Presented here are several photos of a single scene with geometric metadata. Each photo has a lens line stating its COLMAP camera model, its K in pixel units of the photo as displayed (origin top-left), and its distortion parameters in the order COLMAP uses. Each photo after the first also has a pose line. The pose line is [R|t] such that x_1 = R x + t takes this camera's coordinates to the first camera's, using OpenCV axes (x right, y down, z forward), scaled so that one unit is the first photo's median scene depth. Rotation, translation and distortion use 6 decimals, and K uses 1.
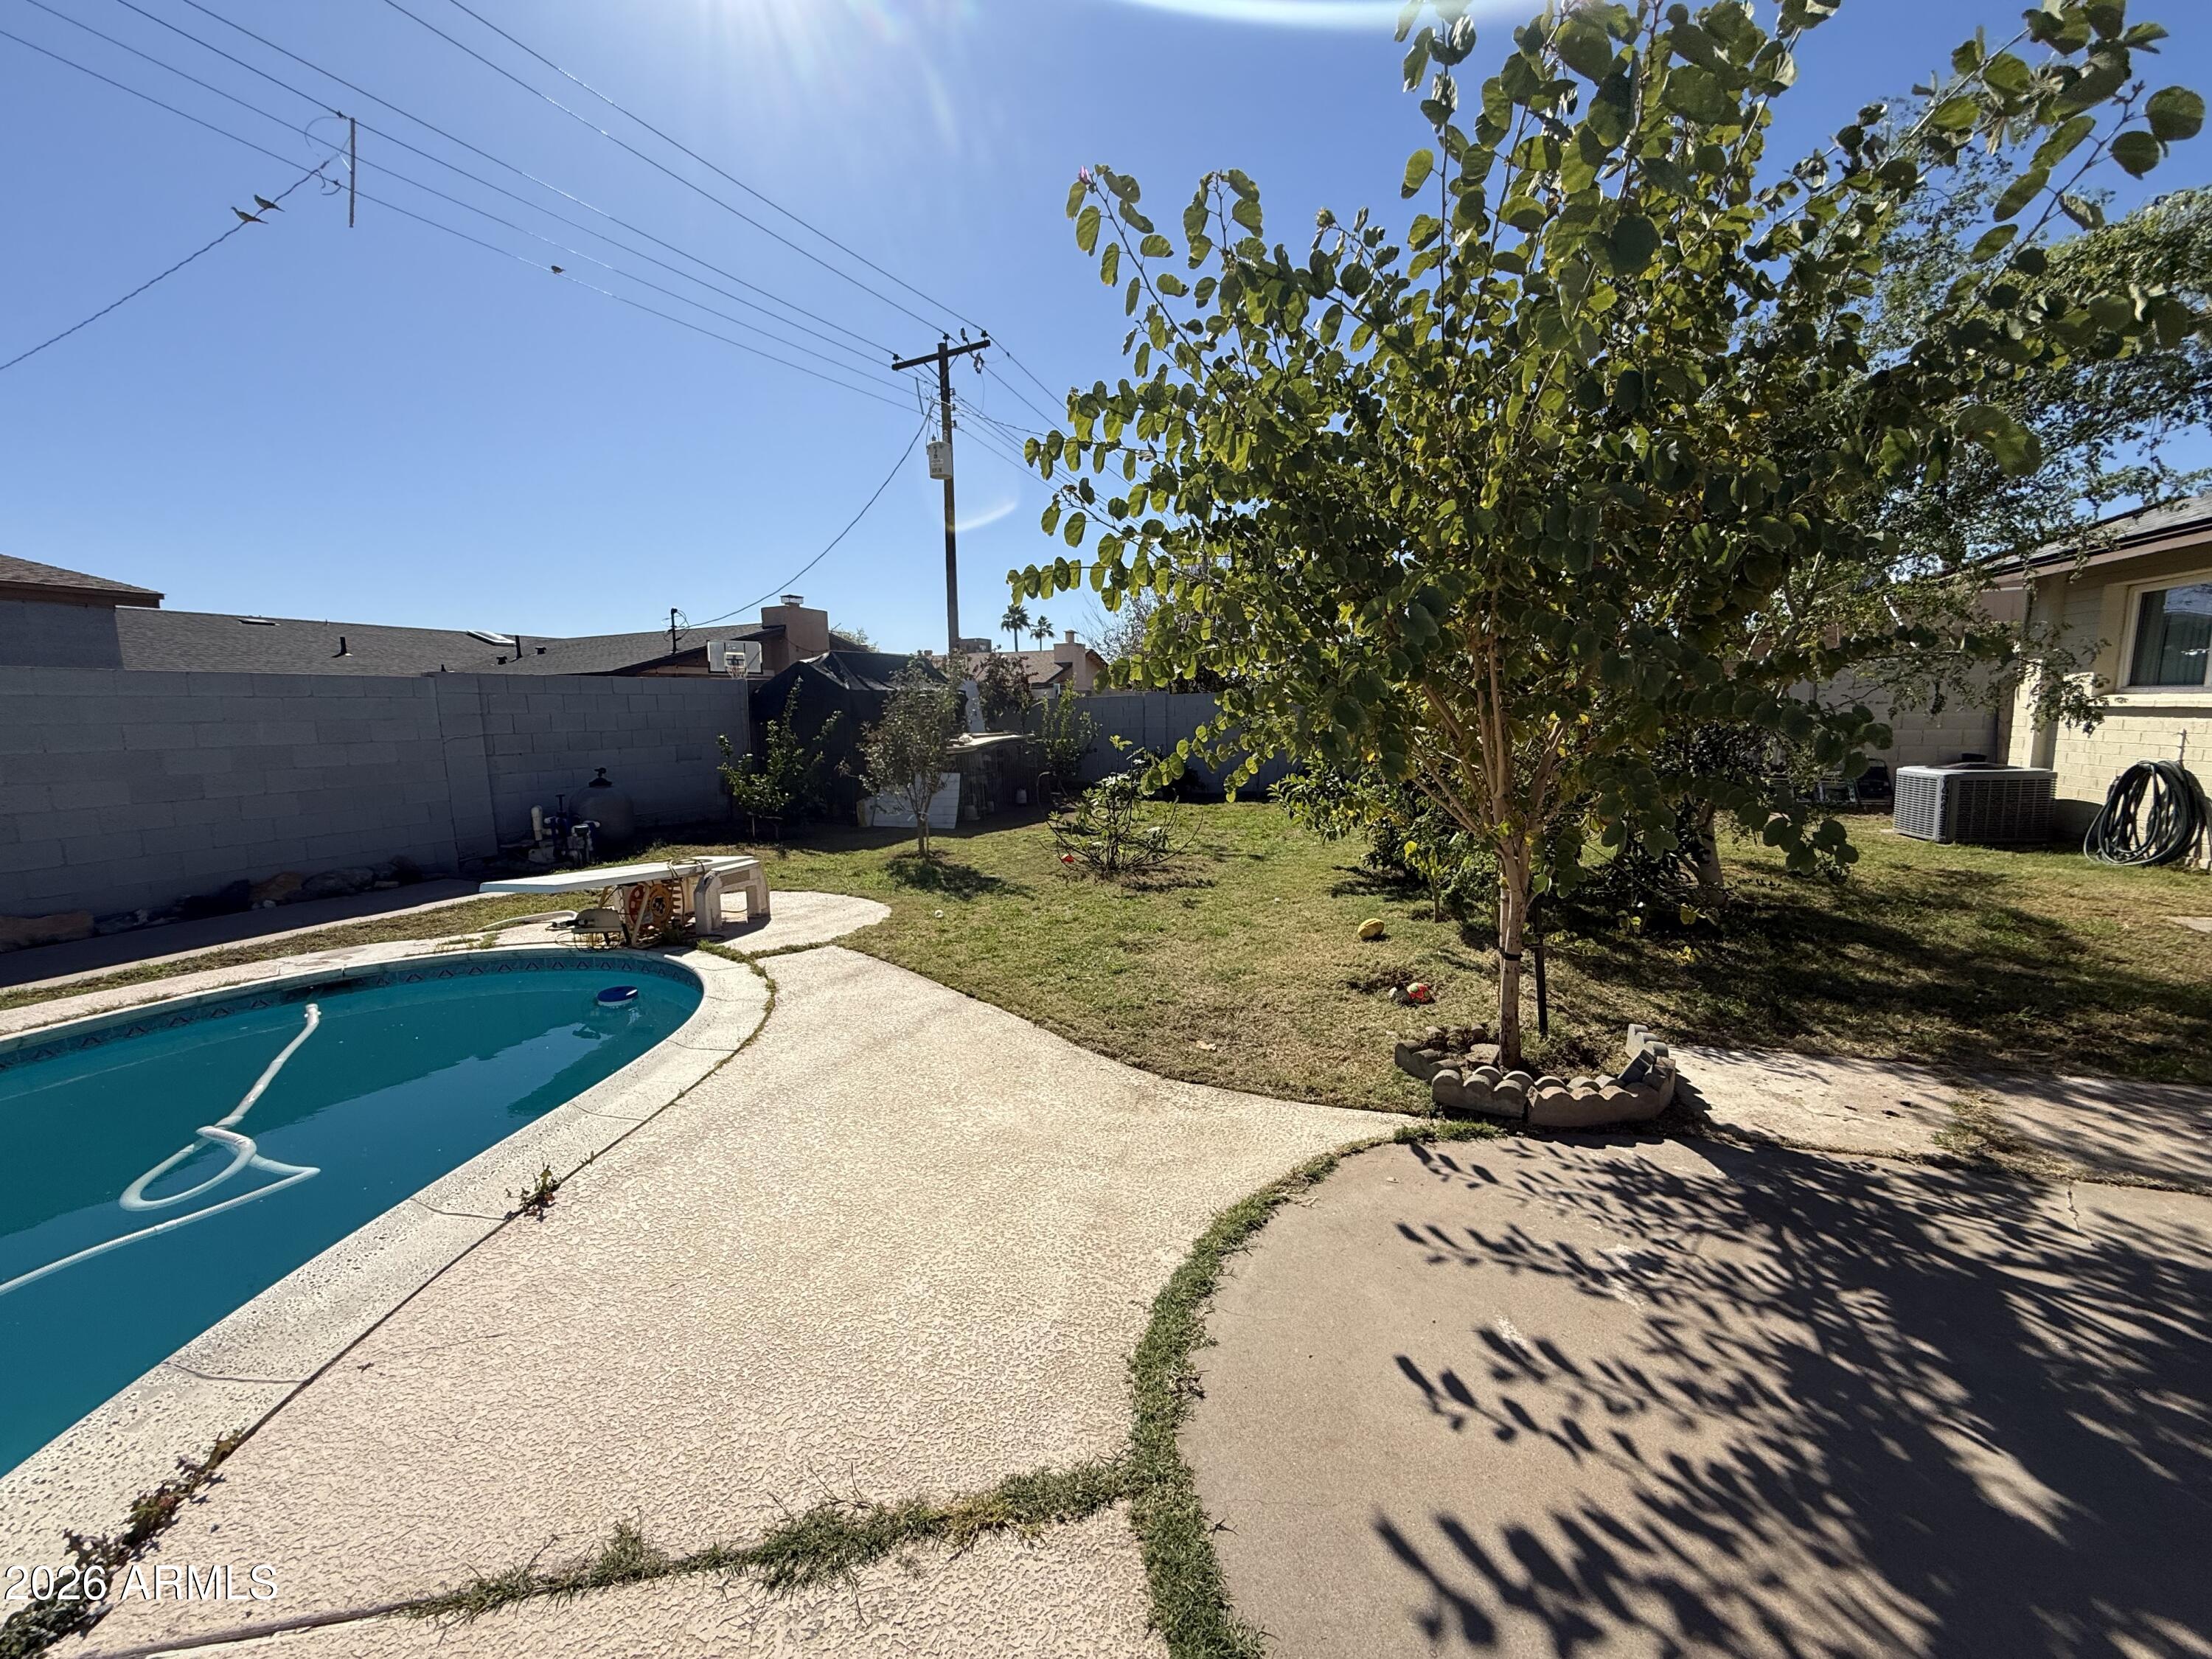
lens RADIAL K [[880.3, 0, 1099.2], [0, 880.3, 834.7], [0, 0, 1]] dist [0.000472, 0.000438]
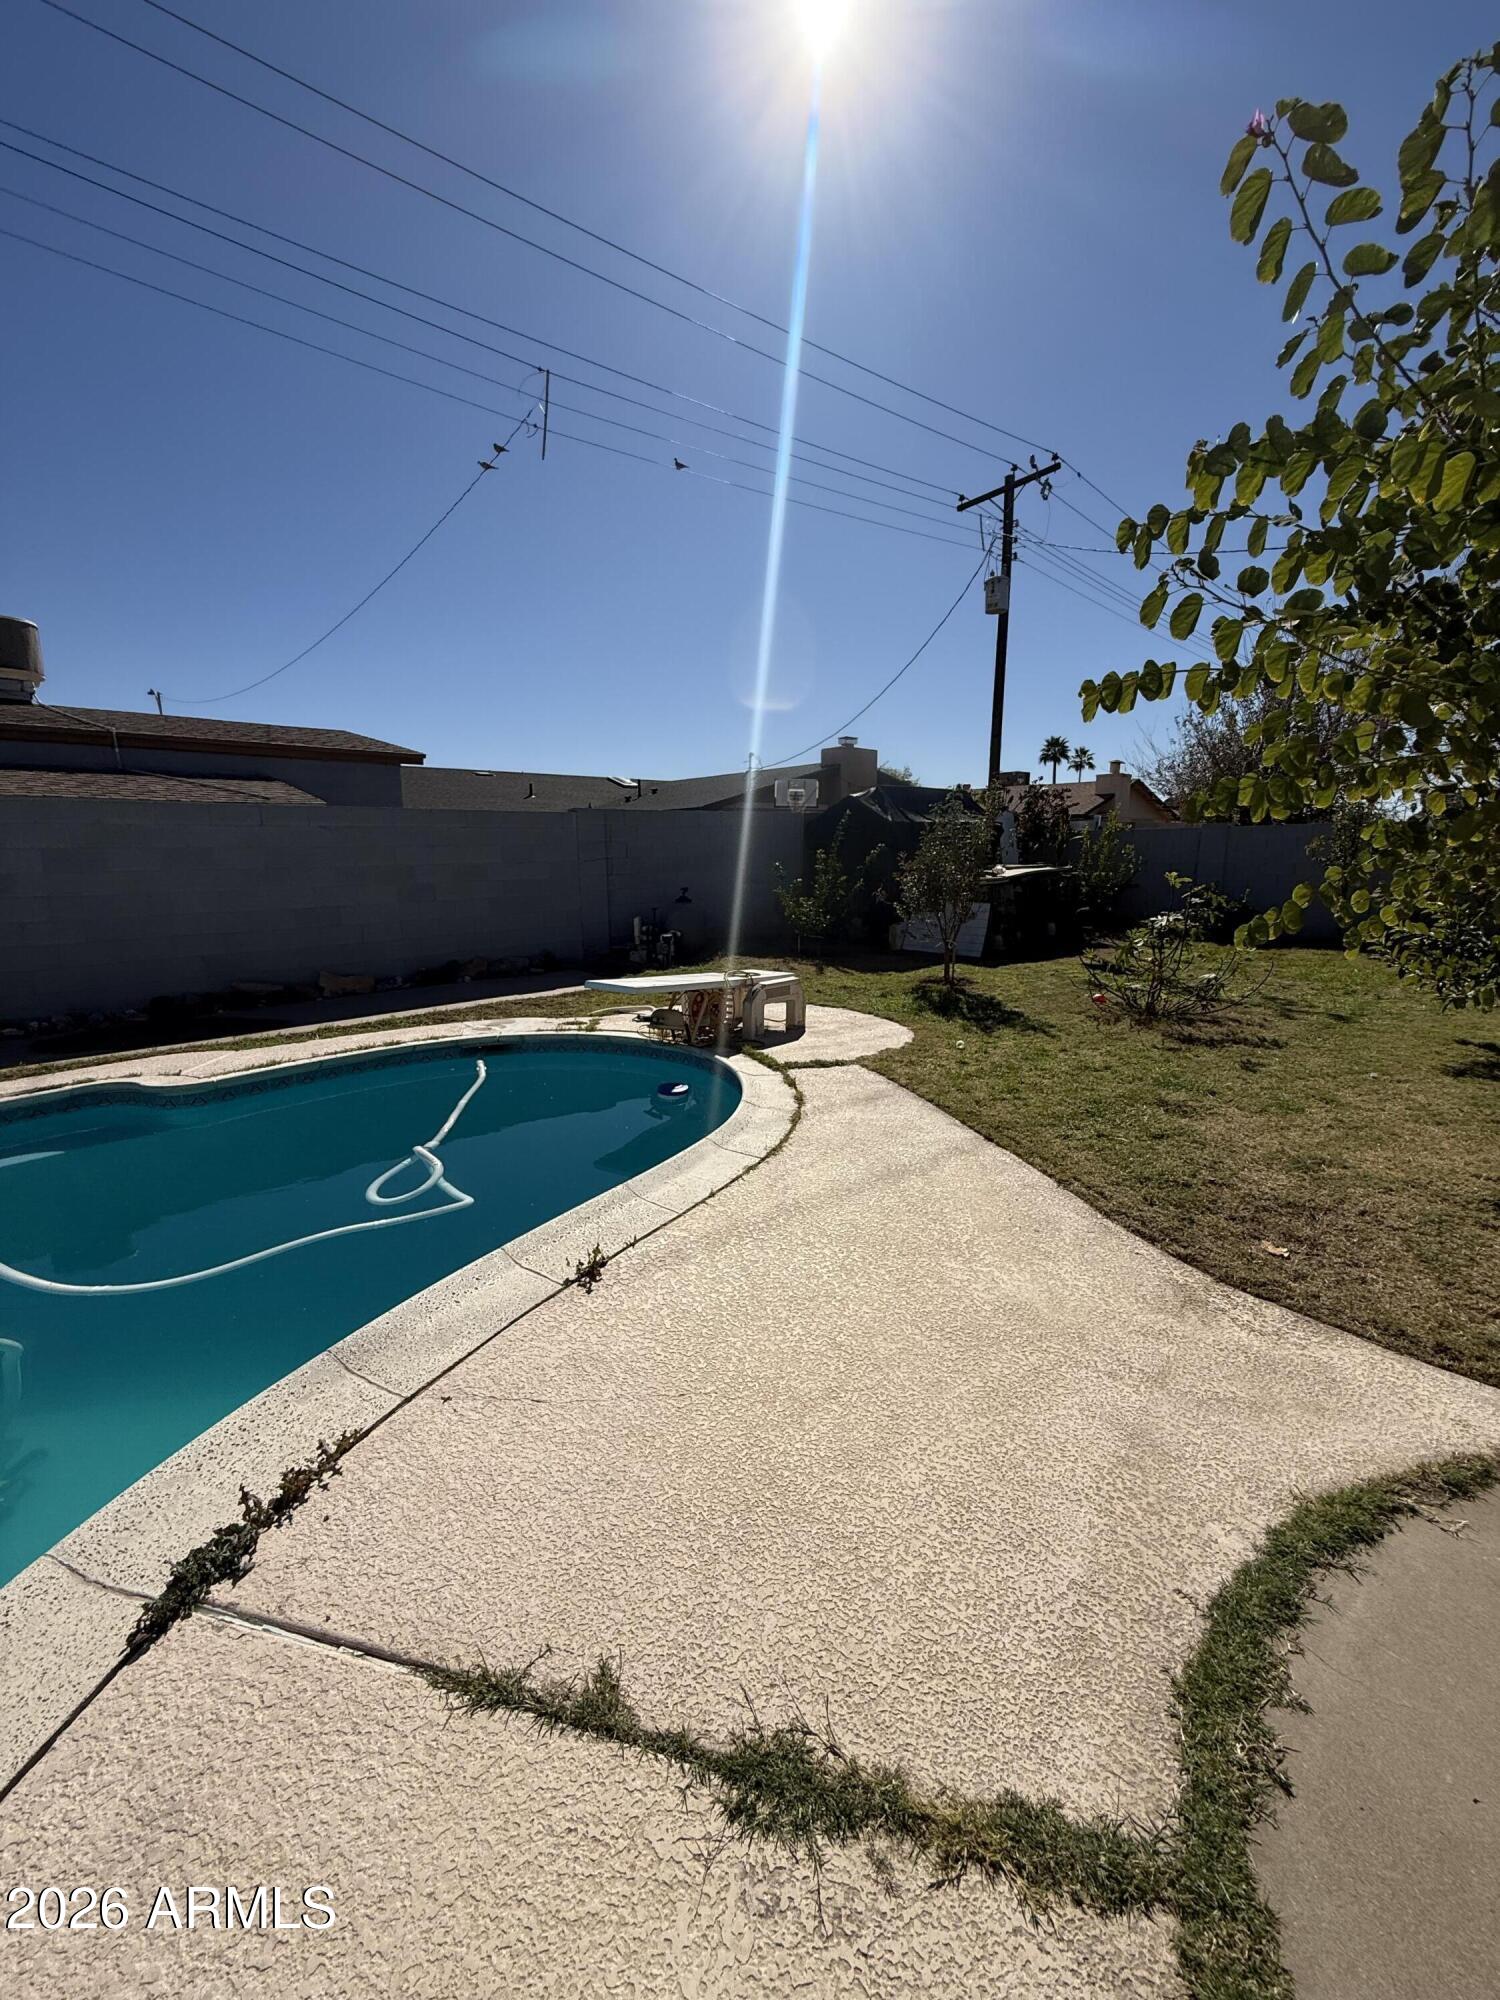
lens RADIAL K [[797.0, 0, 747.1], [0, 797.0, 995.6], [0, 0, 1]] dist [-0.000232, 0.000487]
pose [[0.901621, 0.090815, -0.422886, -0.035259], [-0.069038, 0.995391, 0.066566, -0.017382], [0.426982, -0.030822, 0.903735, 0.117751]]
